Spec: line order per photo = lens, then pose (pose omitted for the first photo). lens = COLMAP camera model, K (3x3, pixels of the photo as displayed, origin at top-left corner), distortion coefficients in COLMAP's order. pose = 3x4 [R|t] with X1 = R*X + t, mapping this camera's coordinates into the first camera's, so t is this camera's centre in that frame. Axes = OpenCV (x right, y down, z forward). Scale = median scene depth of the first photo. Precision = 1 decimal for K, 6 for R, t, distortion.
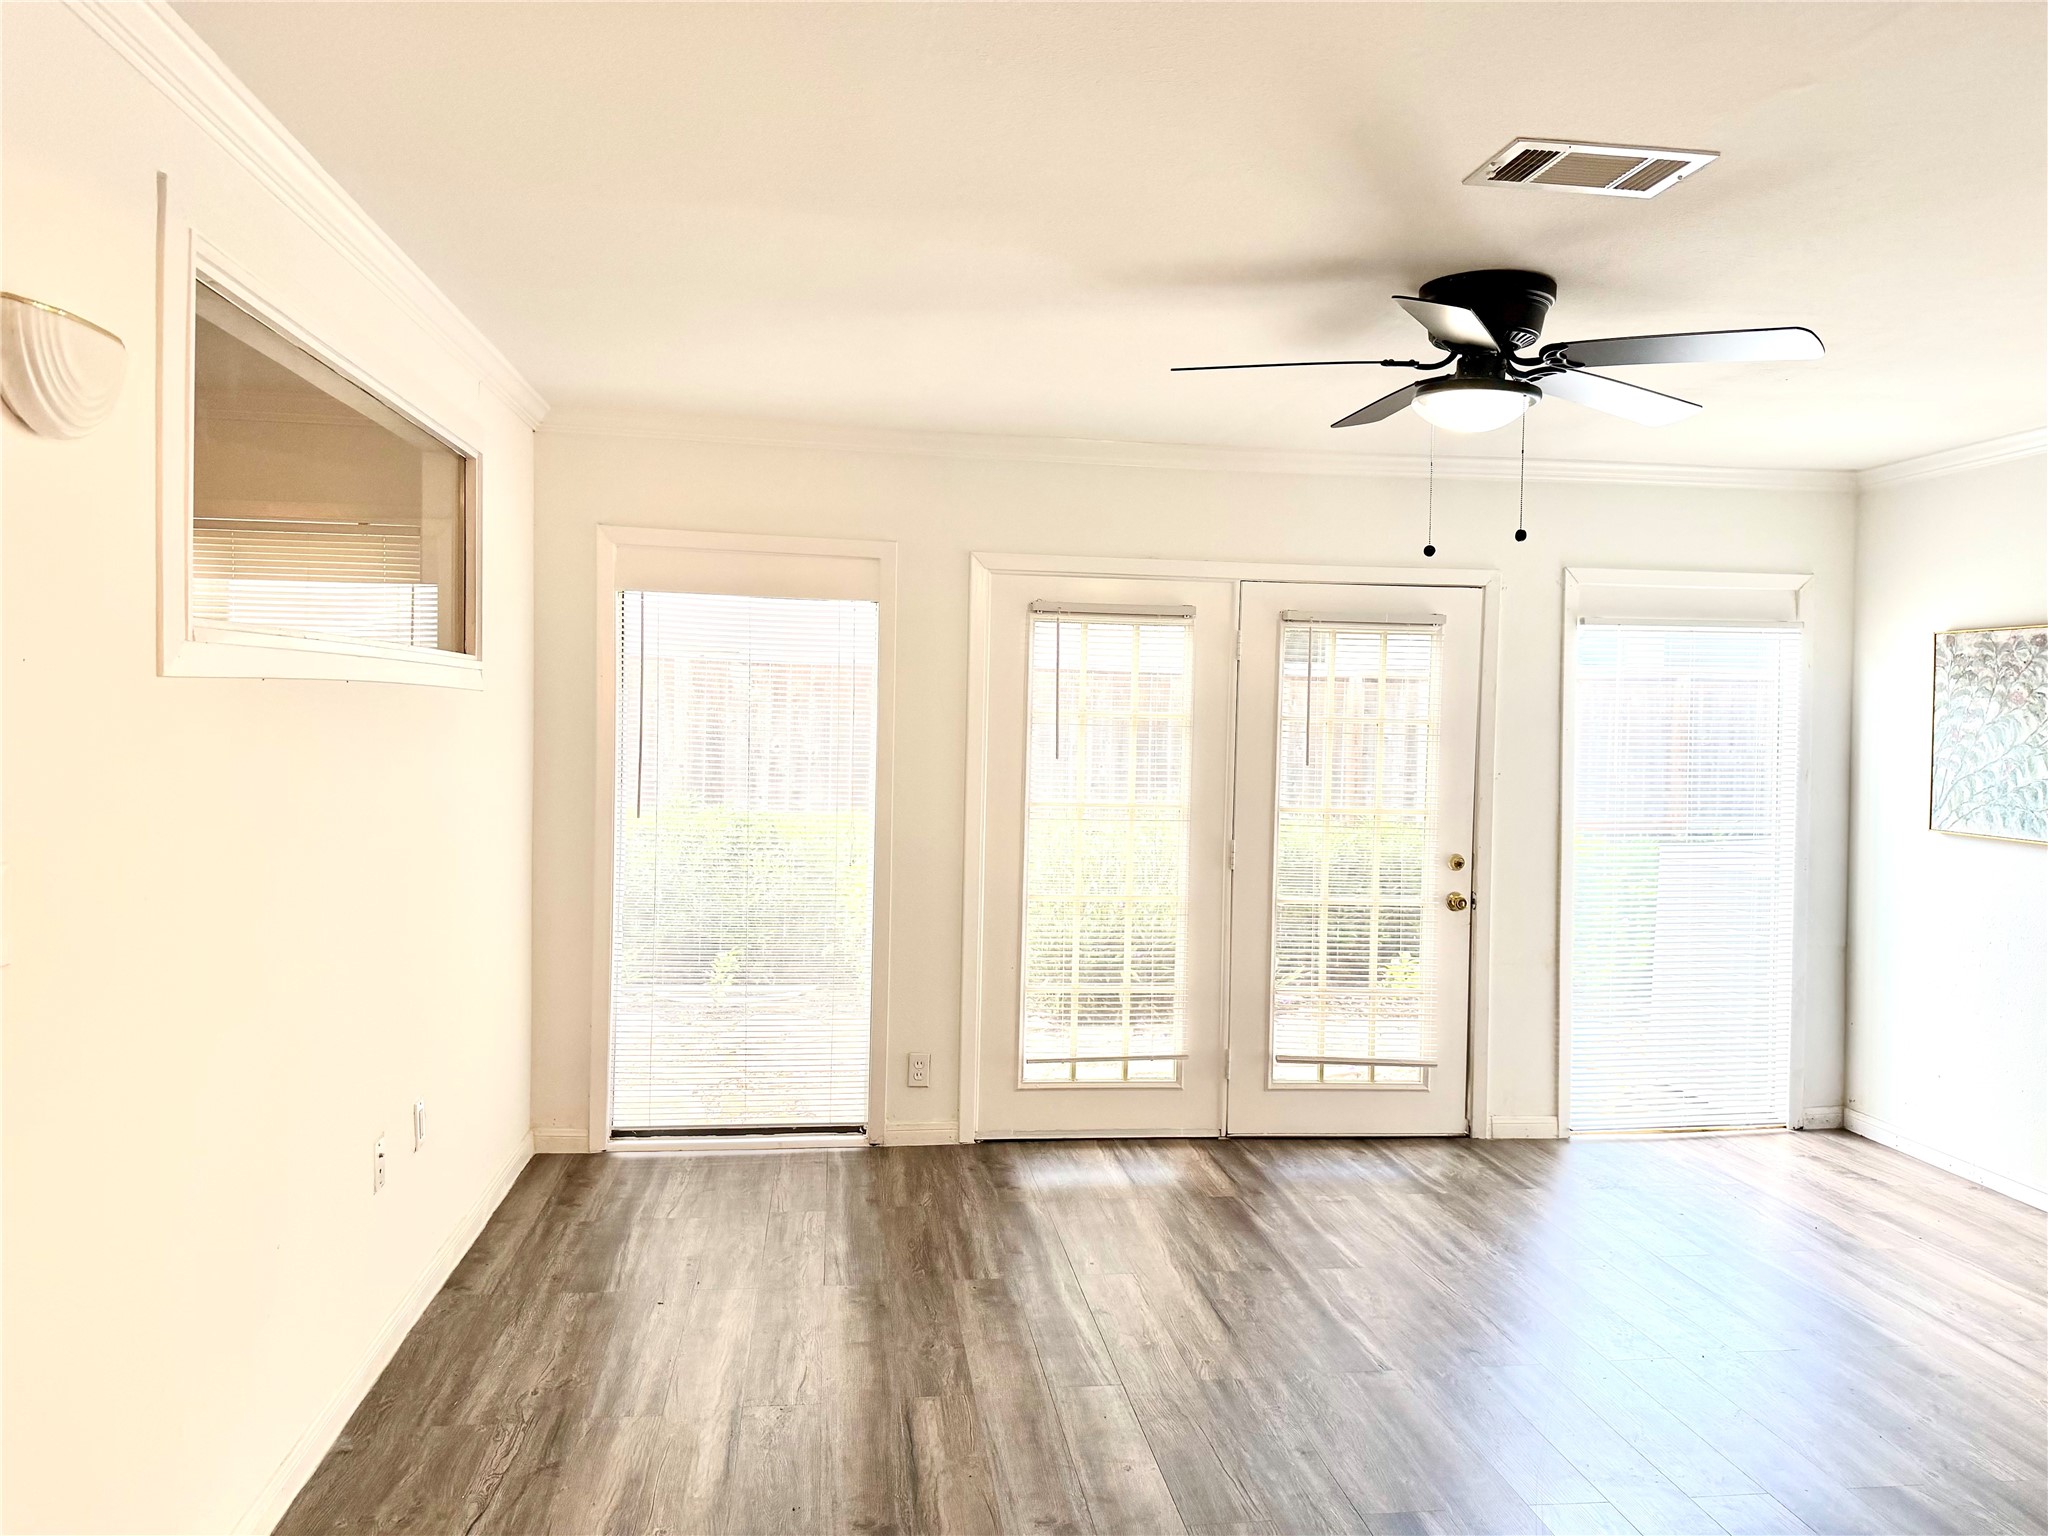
lens RADIAL K [[1431.5, 0, 1019.9], [0, 1431.5, 766.2], [0, 0, 1]] dist [0.100790, -0.146663]
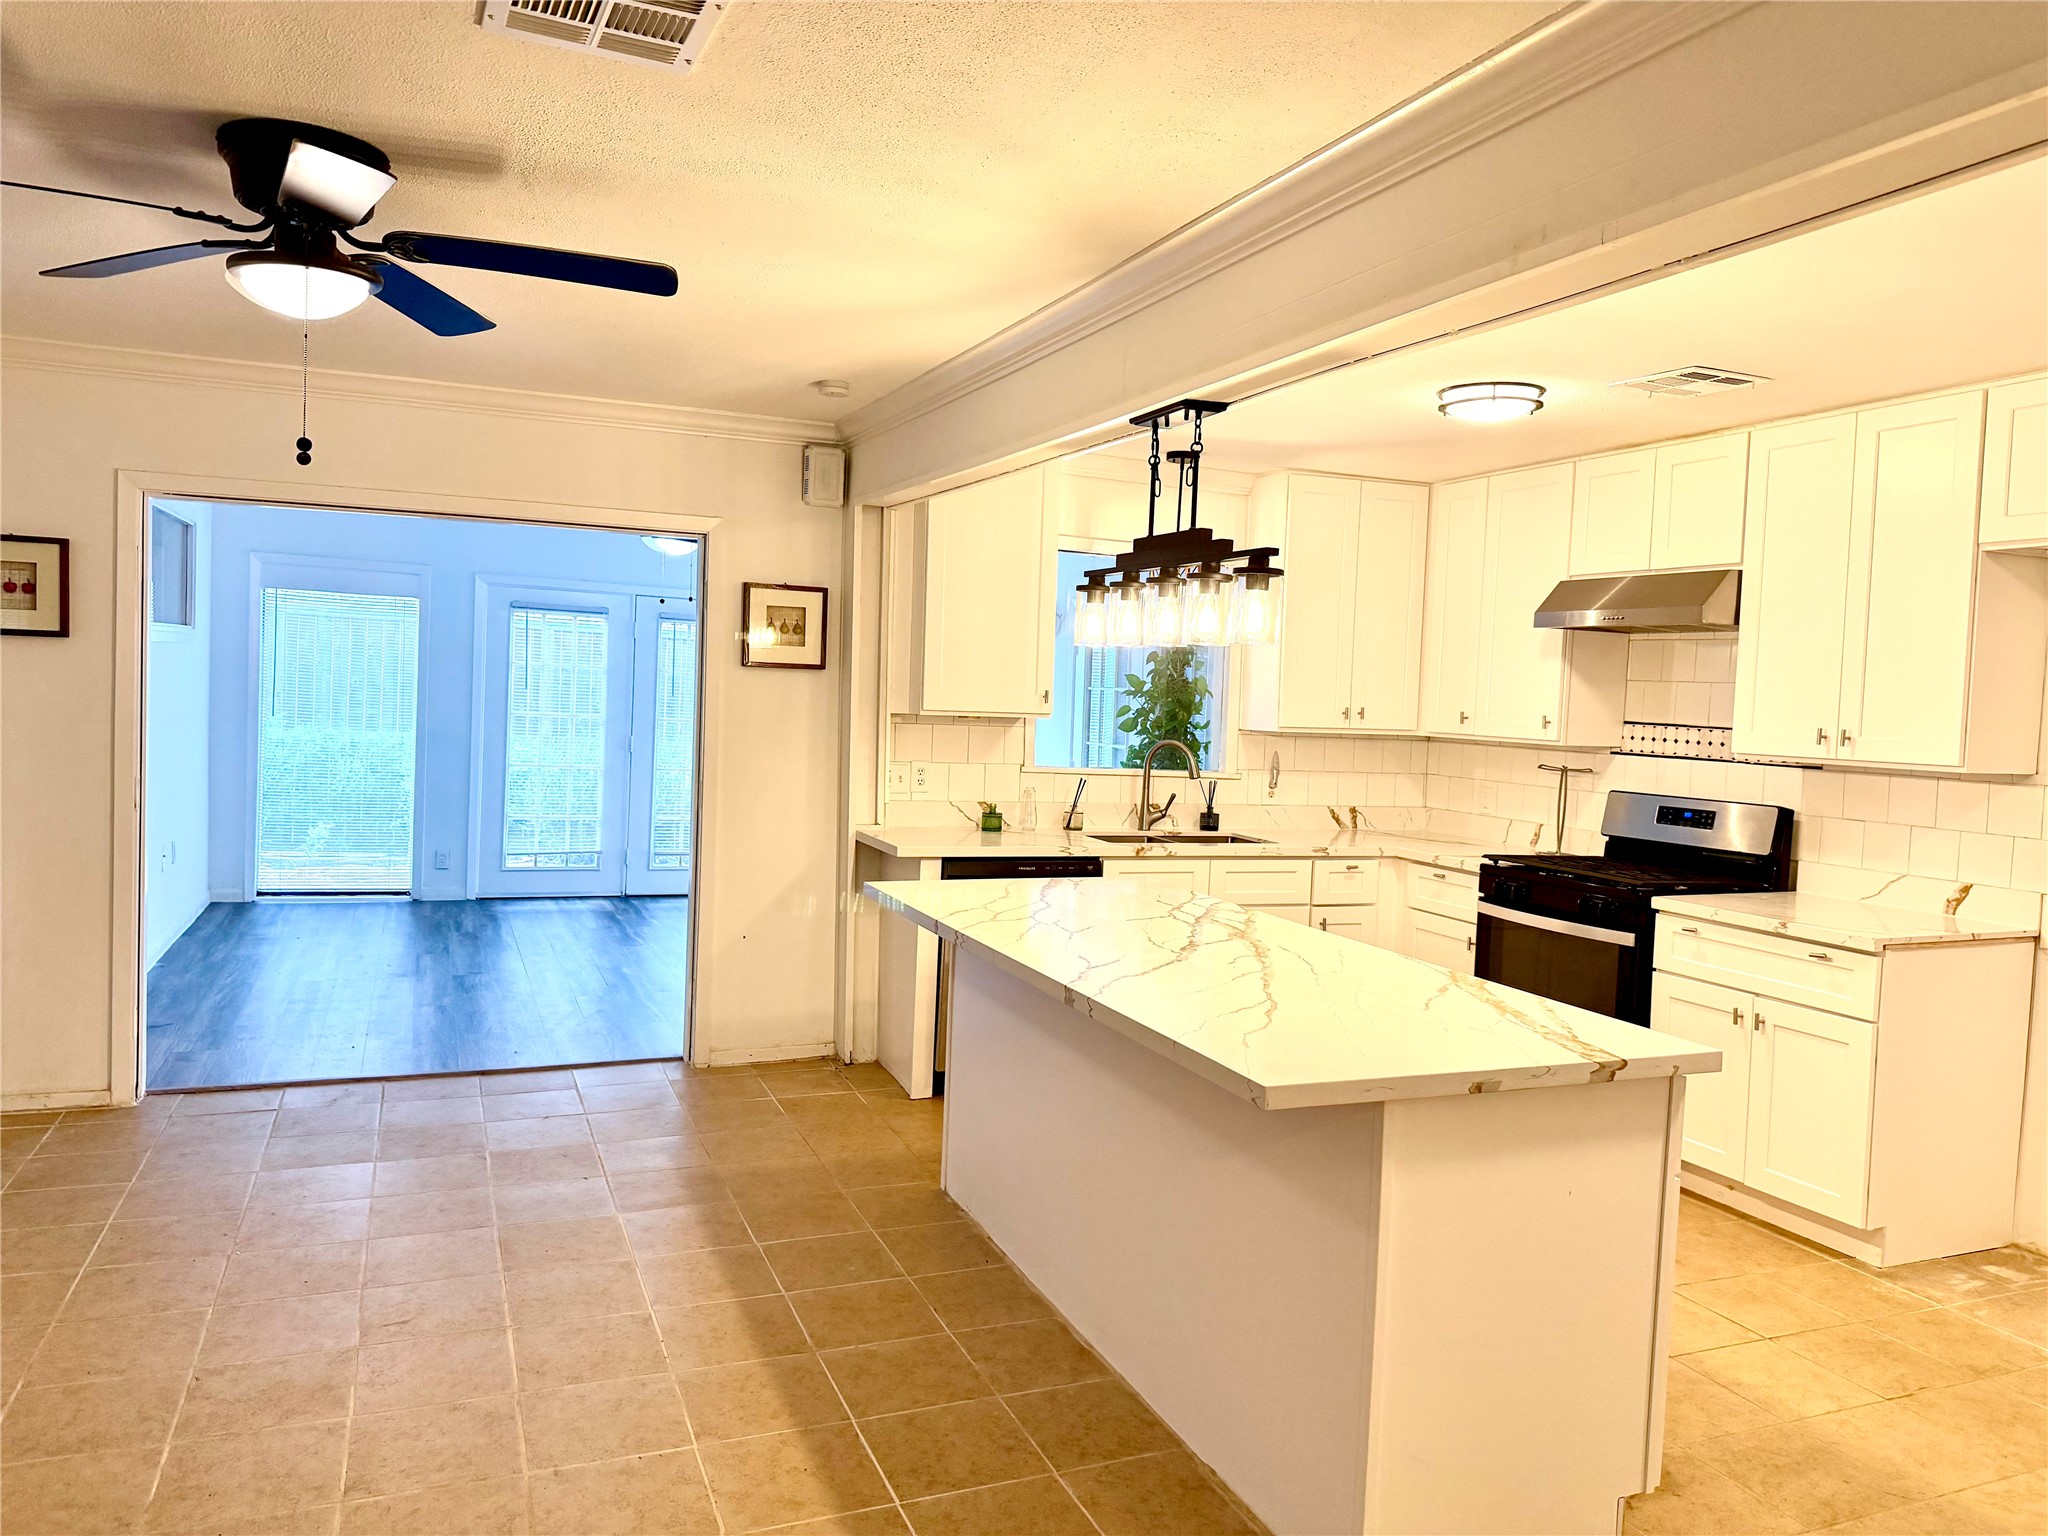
lens RADIAL K [[1431.5, 0, 1019.9], [0, 1431.5, 766.2], [0, 0, 1]] dist [0.100790, -0.146663]
pose [[0.967172, 0.003102, 0.254104, 0.177016], [-0.012090, 0.999355, 0.033820, 0.023787], [-0.253835, -0.035781, 0.966585, -0.993164]]
